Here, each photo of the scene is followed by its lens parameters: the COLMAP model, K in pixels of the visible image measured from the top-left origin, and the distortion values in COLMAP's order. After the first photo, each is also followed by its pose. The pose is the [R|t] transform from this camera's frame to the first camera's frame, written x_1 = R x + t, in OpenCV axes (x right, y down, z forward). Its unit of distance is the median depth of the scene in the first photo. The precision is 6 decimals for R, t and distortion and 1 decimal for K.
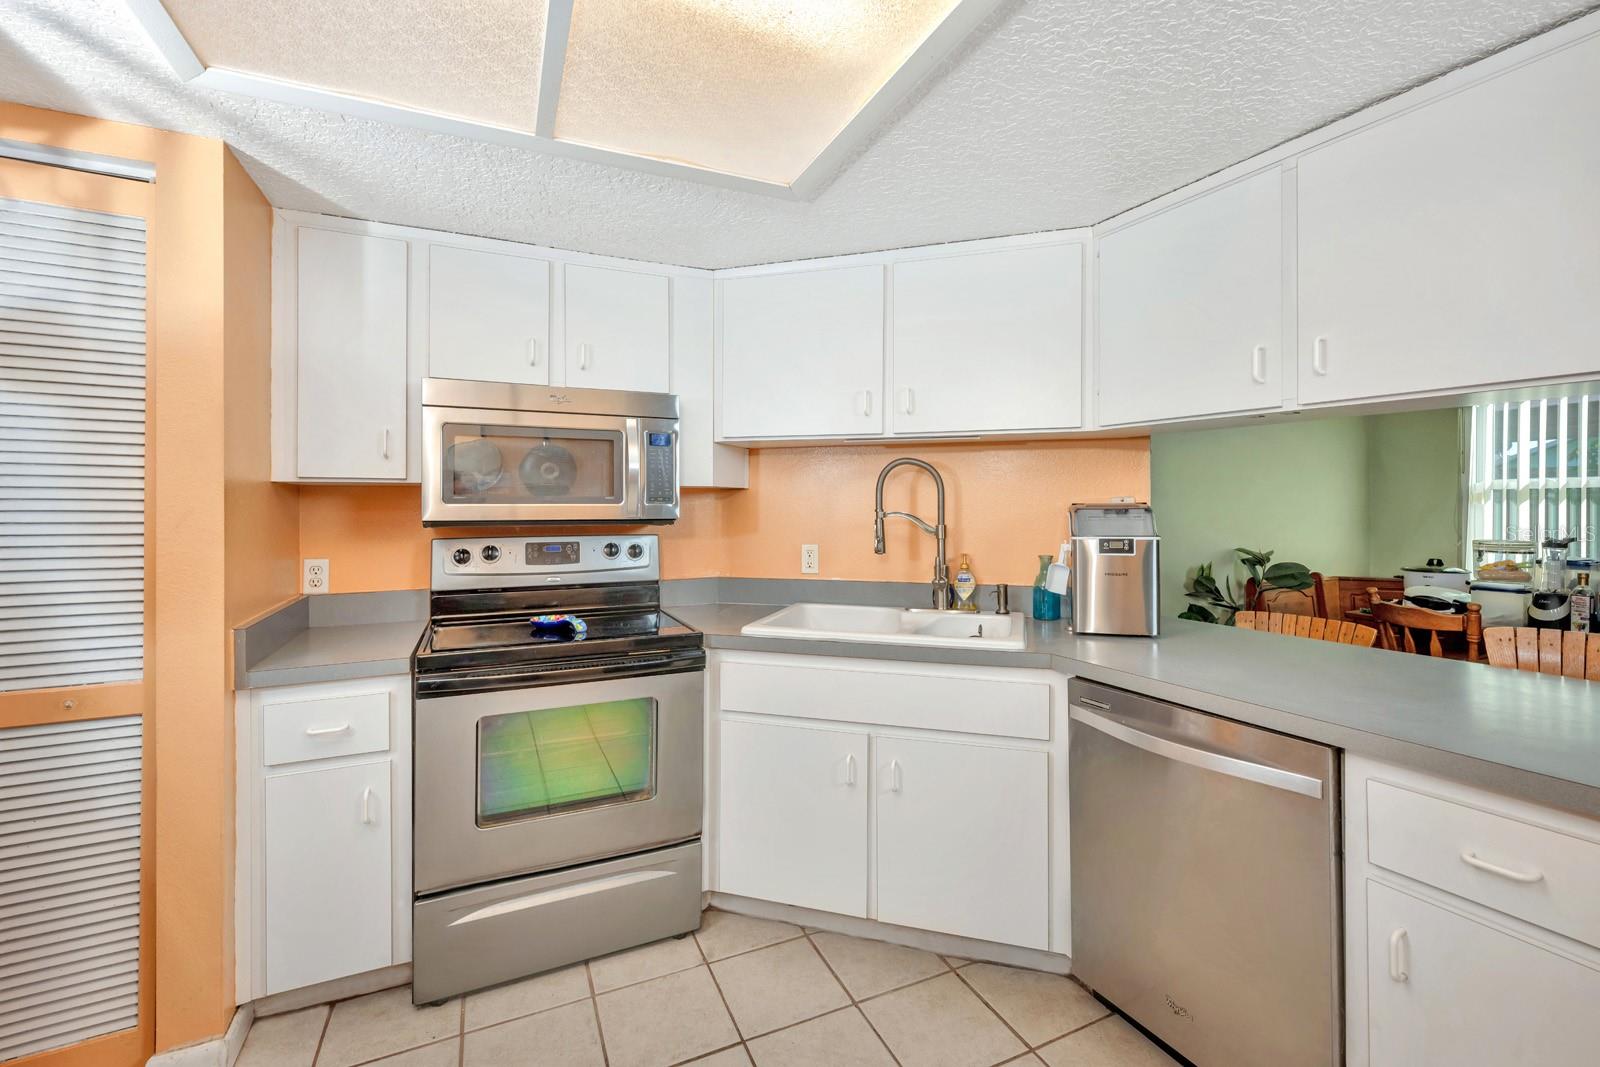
lens RADIAL K [[710.2, 0, 682.2], [0, 710.2, 504.7], [0, 0, 1]] dist [-0.001363, 0.000118]
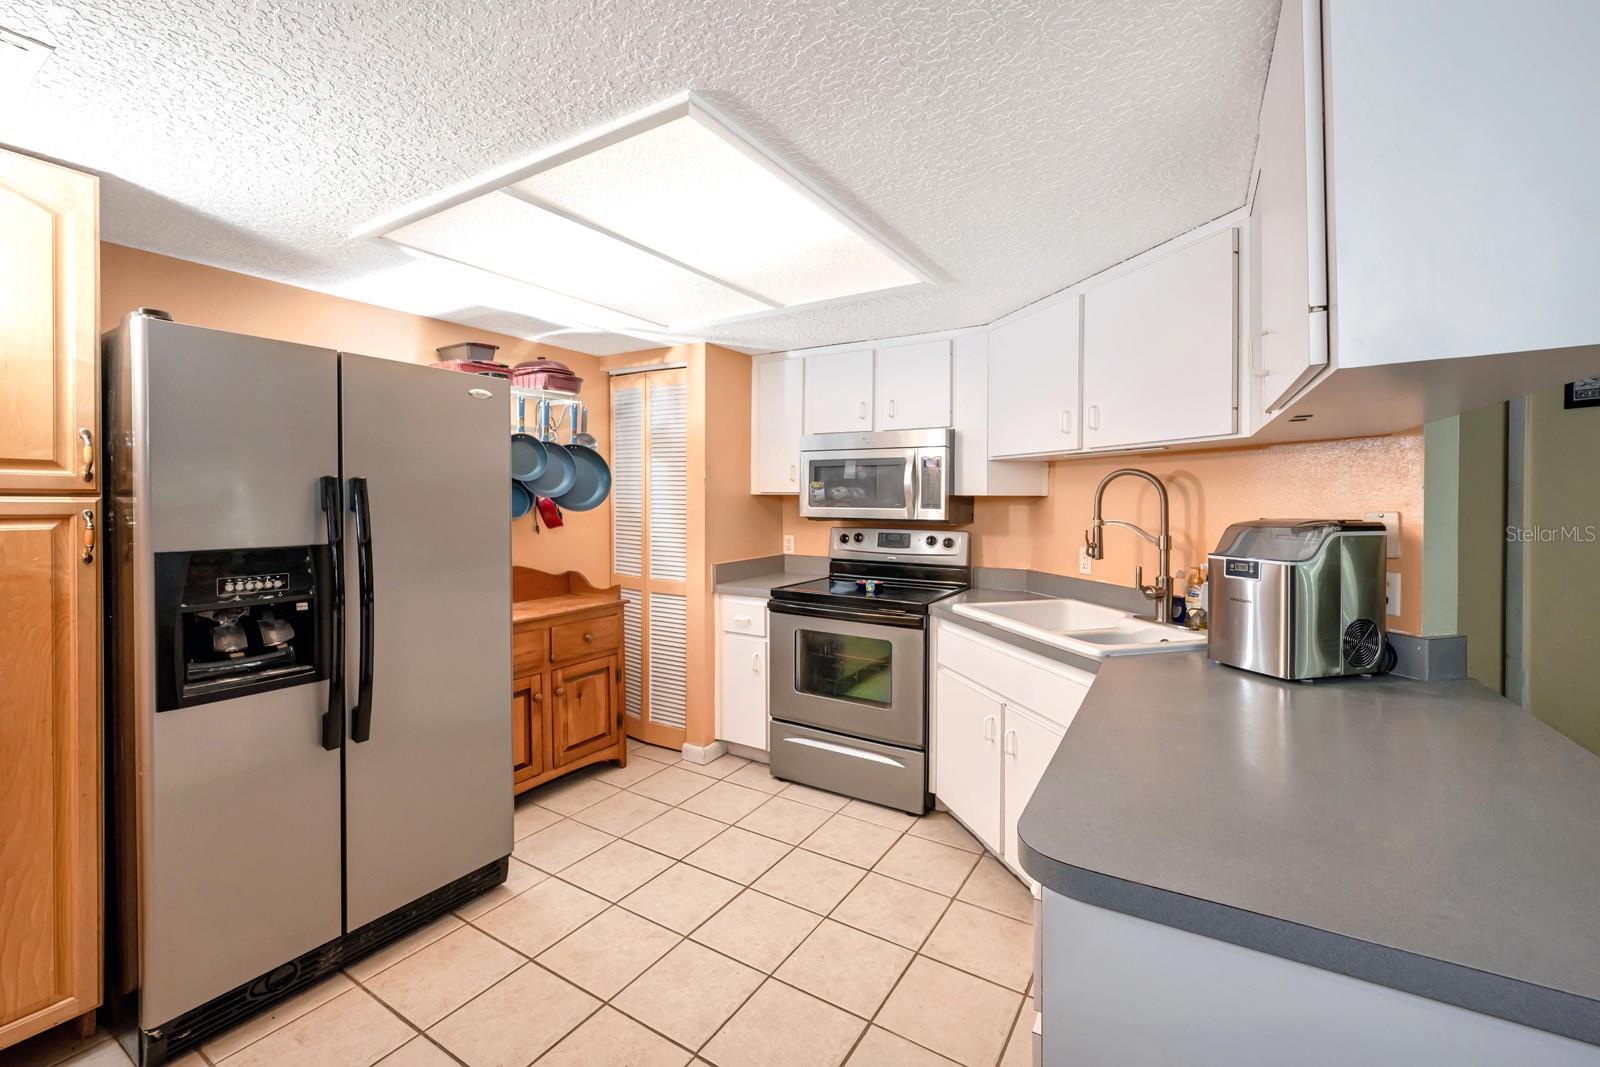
lens RADIAL K [[671.5, 0, 800.1], [0, 671.5, 496.8], [0, 0, 1]] dist [0.001711, 0.000398]
pose [[0.550488, 0.005905, -0.834822, 0.971924], [-0.001152, 0.999979, 0.006313, -0.034519], [0.834842, -0.002513, 0.550483, 0.074408]]
